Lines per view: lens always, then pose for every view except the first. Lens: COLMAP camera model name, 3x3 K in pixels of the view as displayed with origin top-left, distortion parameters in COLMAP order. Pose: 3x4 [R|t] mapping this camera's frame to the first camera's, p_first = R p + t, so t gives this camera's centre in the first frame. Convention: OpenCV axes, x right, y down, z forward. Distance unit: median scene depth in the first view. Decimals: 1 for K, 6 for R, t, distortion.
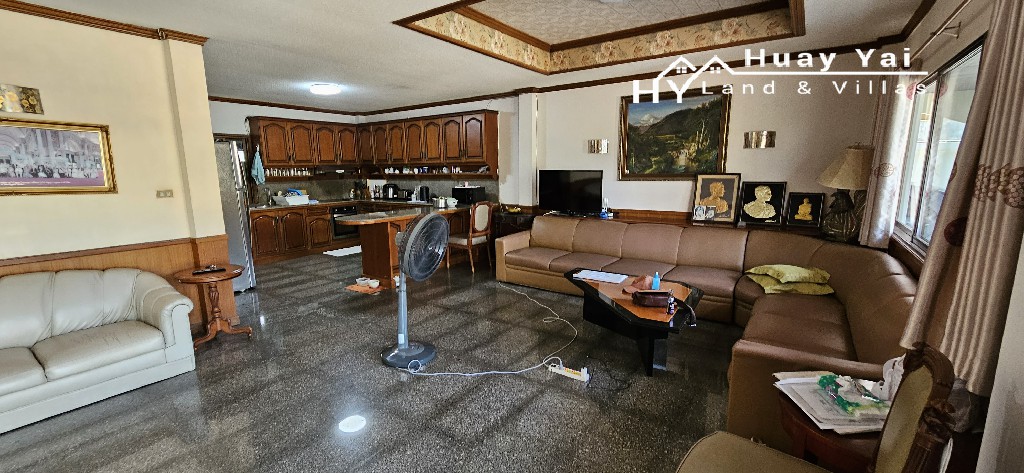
lens RADIAL K [[418.8, 0, 509.7], [0, 418.8, 241.7], [0, 0, 1]] dist [0.017687, -0.002544]
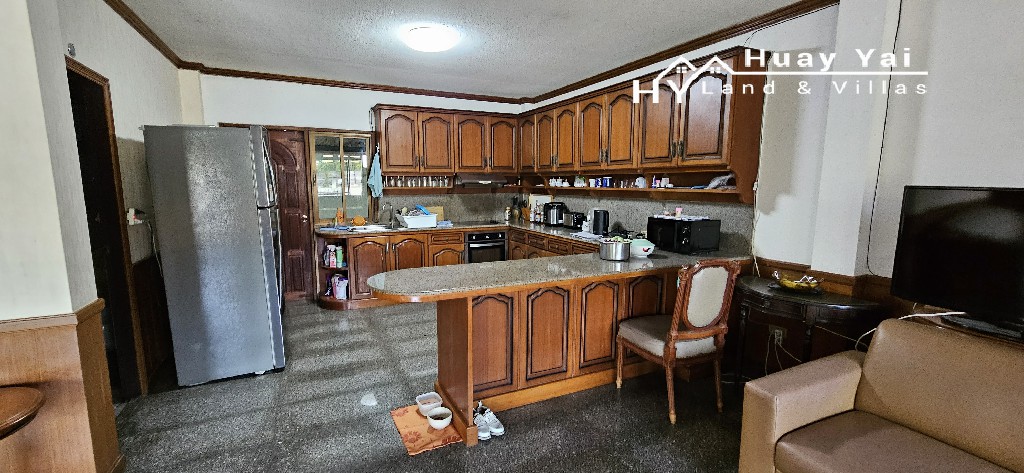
lens RADIAL K [[418.8, 0, 500.5], [0, 418.8, 238.9], [0, 0, 1]] dist [0.017687, -0.002544]
pose [[0.864564, 0.084425, -0.495379, -0.037596], [-0.101807, 0.994771, -0.008146, -0.081051], [0.492101, 0.057476, 0.868638, 0.475717]]
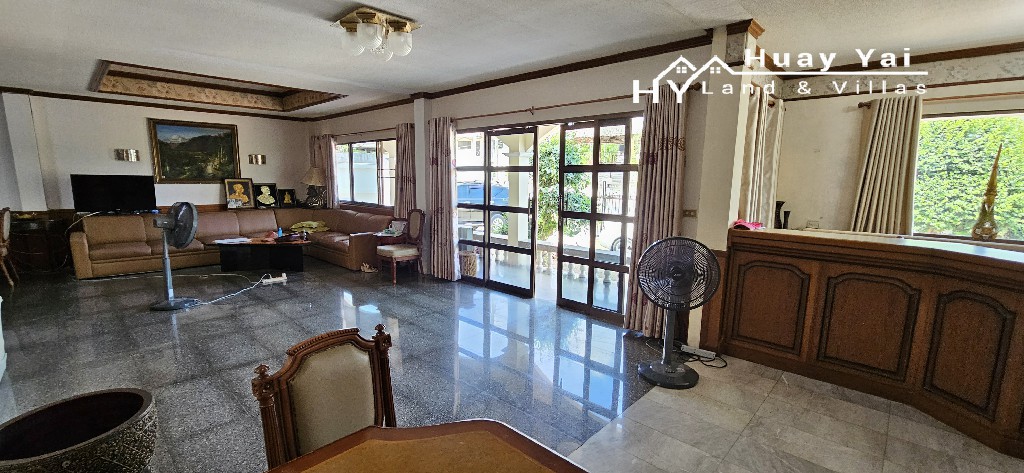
lens RADIAL K [[418.8, 0, 510.1], [0, 418.8, 239.0], [0, 0, 1]] dist [0.017687, -0.002544]
pose [[0.131067, -0.134077, 0.982265, -0.717769], [0.163630, 0.980149, 0.111954, 0.040044], [-0.977776, 0.146054, 0.150404, -0.168738]]
